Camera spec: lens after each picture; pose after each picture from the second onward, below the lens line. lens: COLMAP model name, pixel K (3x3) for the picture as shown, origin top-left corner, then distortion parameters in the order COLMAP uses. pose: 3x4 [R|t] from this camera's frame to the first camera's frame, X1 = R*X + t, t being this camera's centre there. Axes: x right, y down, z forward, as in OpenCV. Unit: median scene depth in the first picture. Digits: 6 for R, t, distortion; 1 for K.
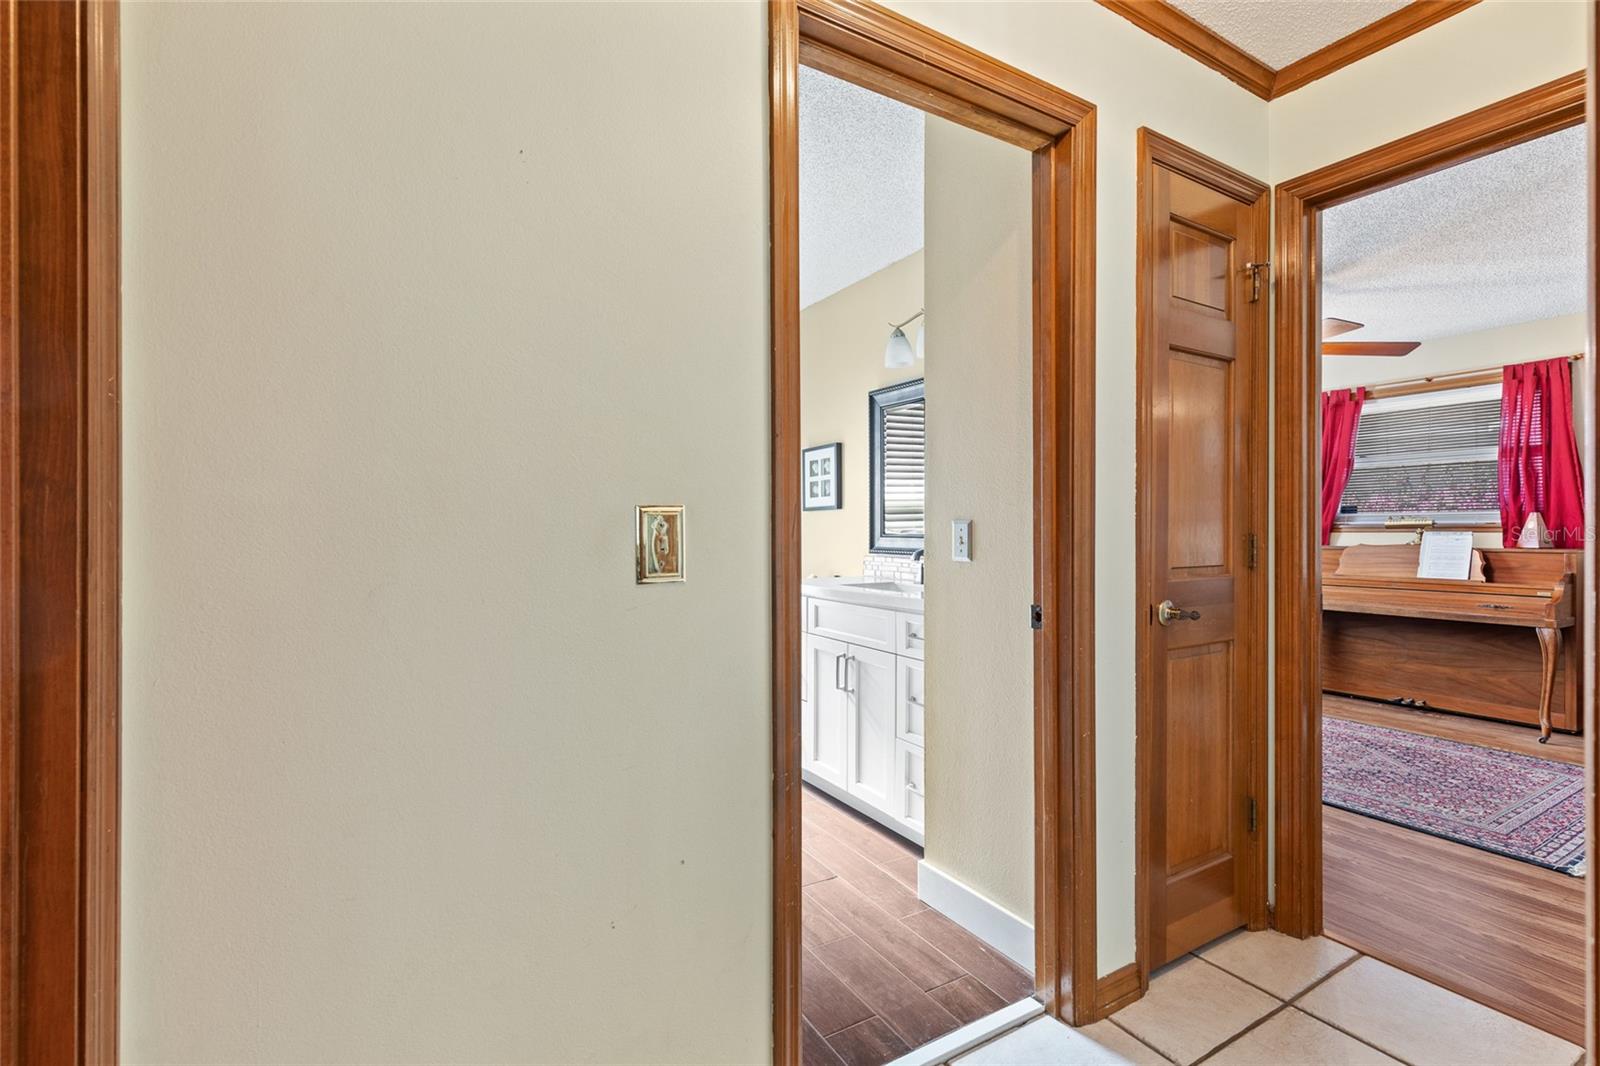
lens RADIAL K [[734.0, 0, 804.3], [0, 734.0, 529.4], [0, 0, 1]] dist [0.007257, -0.000356]
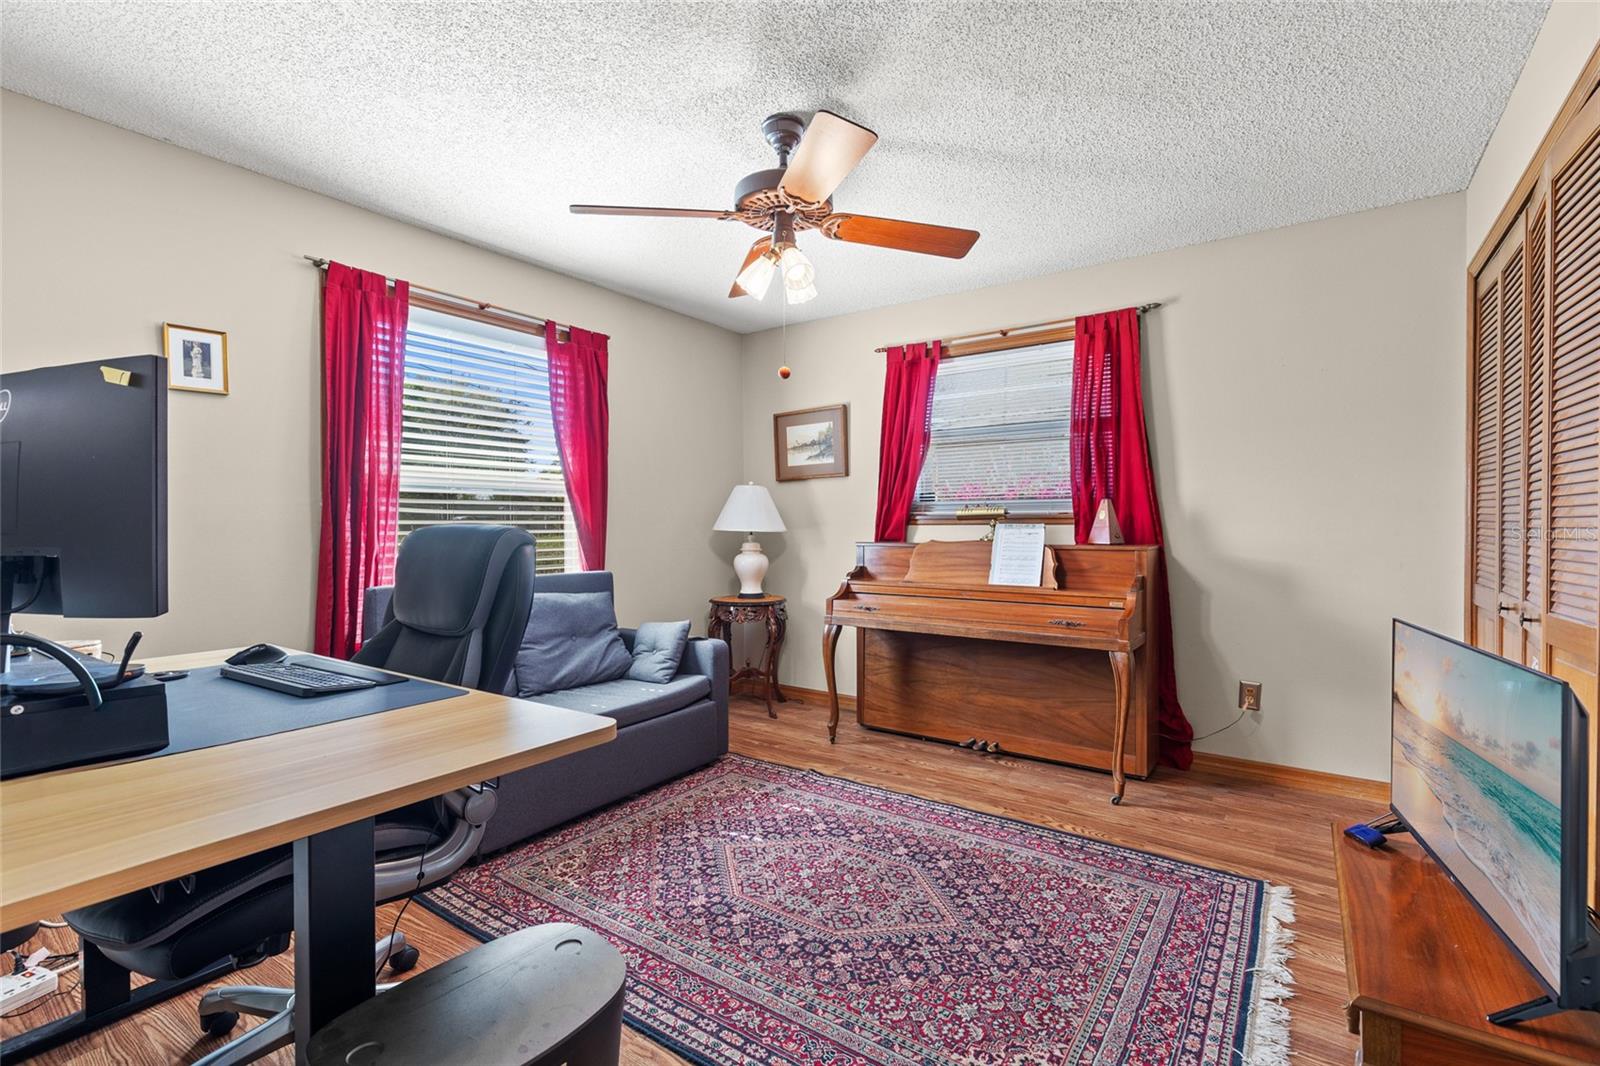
lens RADIAL K [[734.0, 0, 804.3], [0, 734.0, 529.4], [0, 0, 1]] dist [0.007257, -0.000356]
pose [[0.918472, -0.005465, 0.395449, 0.369355], [0.002304, 0.999962, 0.008467, 0.001965], [-0.395480, -0.006865, 0.918449, 0.393022]]
